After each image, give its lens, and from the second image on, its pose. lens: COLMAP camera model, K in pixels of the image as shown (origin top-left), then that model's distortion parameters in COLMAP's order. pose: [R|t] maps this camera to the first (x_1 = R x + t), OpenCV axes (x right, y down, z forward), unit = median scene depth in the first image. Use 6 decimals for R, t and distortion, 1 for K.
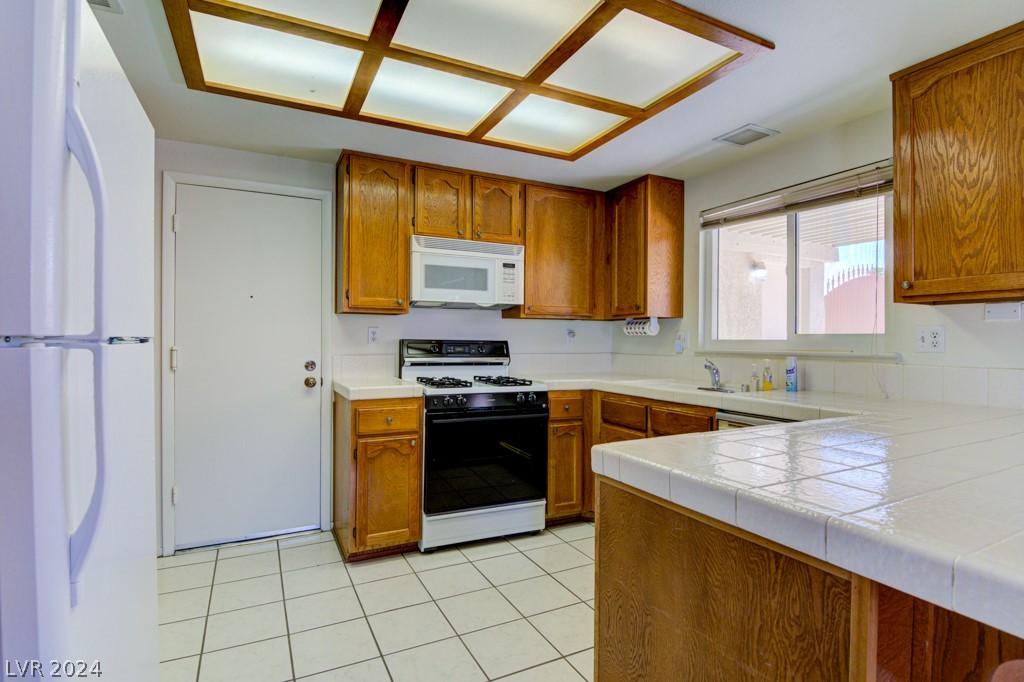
lens RADIAL K [[506.1, 0, 512.0], [0, 506.1, 341.0], [0, 0, 1]] dist [0.015448, -0.028419]
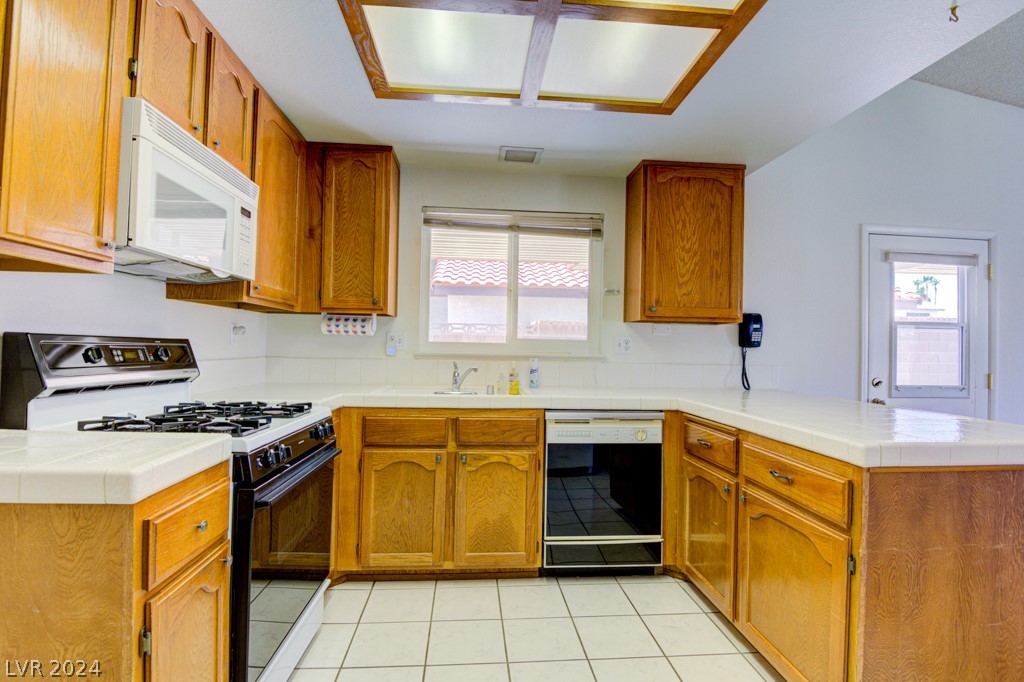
lens RADIAL K [[506.1, 0, 512.0], [0, 506.1, 341.0], [0, 0, 1]] dist [0.015448, -0.028419]
pose [[0.374535, 0.011898, 0.927136, -0.460932], [-0.015695, 0.999856, -0.006491, -0.000253], [-0.927080, -0.012120, 0.374668, 0.513852]]
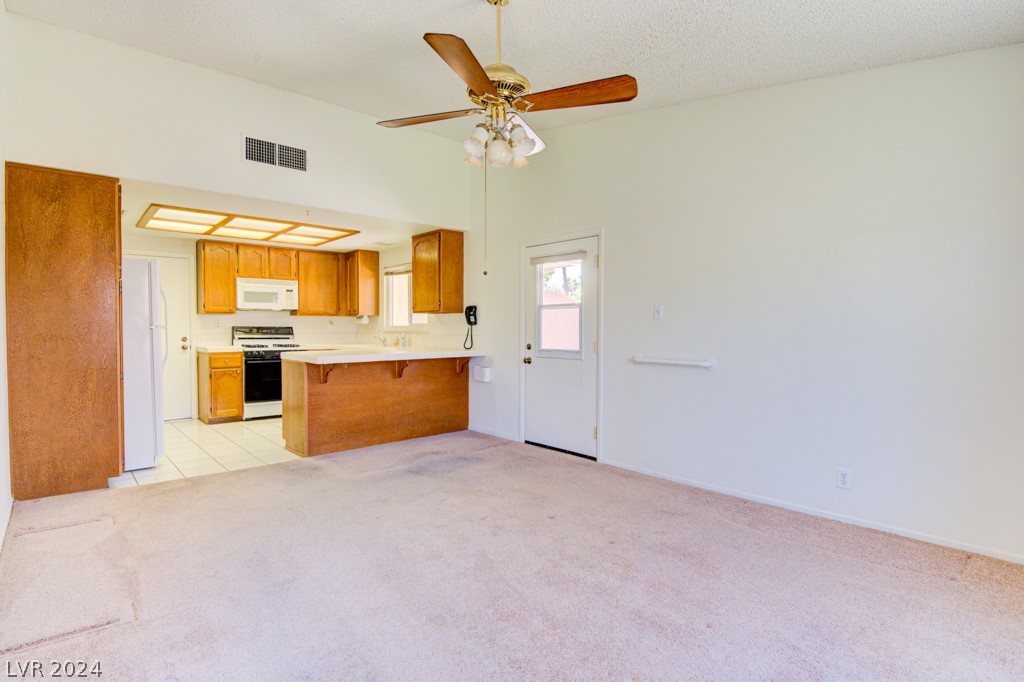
lens RADIAL K [[506.1, 0, 512.0], [0, 506.1, 341.0], [0, 0, 1]] dist [0.015448, -0.028419]
pose [[0.964971, -0.012462, 0.262062, 0.344855], [0.005392, 0.999602, 0.027680, 0.005519], [-0.262302, -0.025297, 0.964654, -1.323543]]
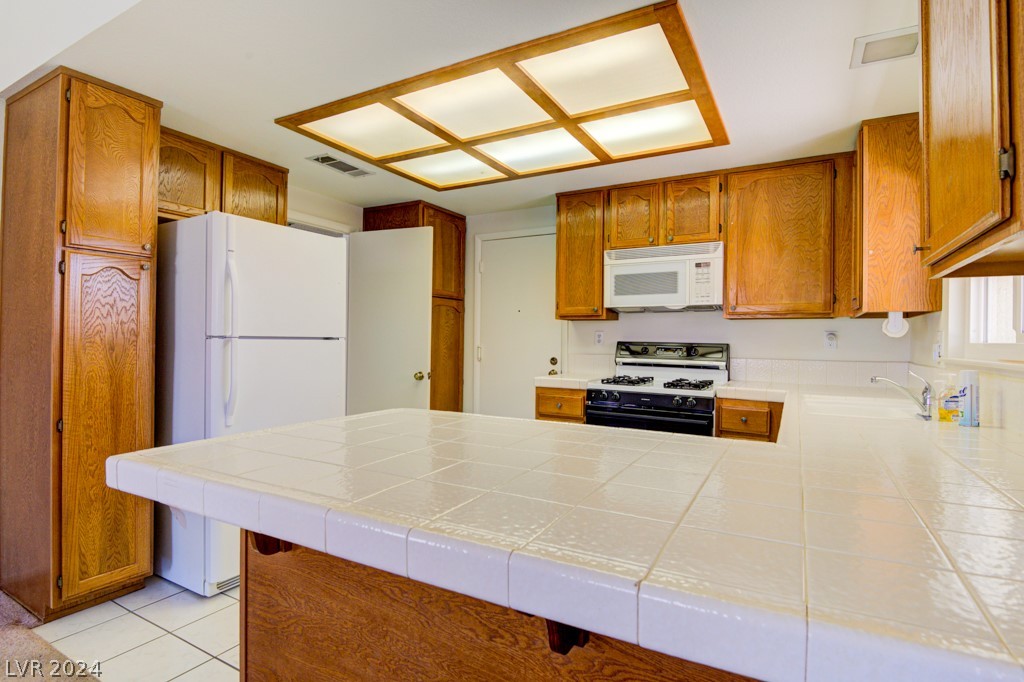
lens RADIAL K [[514.1, 0, 512.0], [0, 514.1, 341.0], [0, 0, 1]] dist [-0.000388, -0.000190]
pose [[0.556287, 0.002667, -0.830986, 0.635404], [-0.011203, 0.999928, -0.004291, 0.003594], [0.830915, 0.011696, 0.556277, 0.167929]]
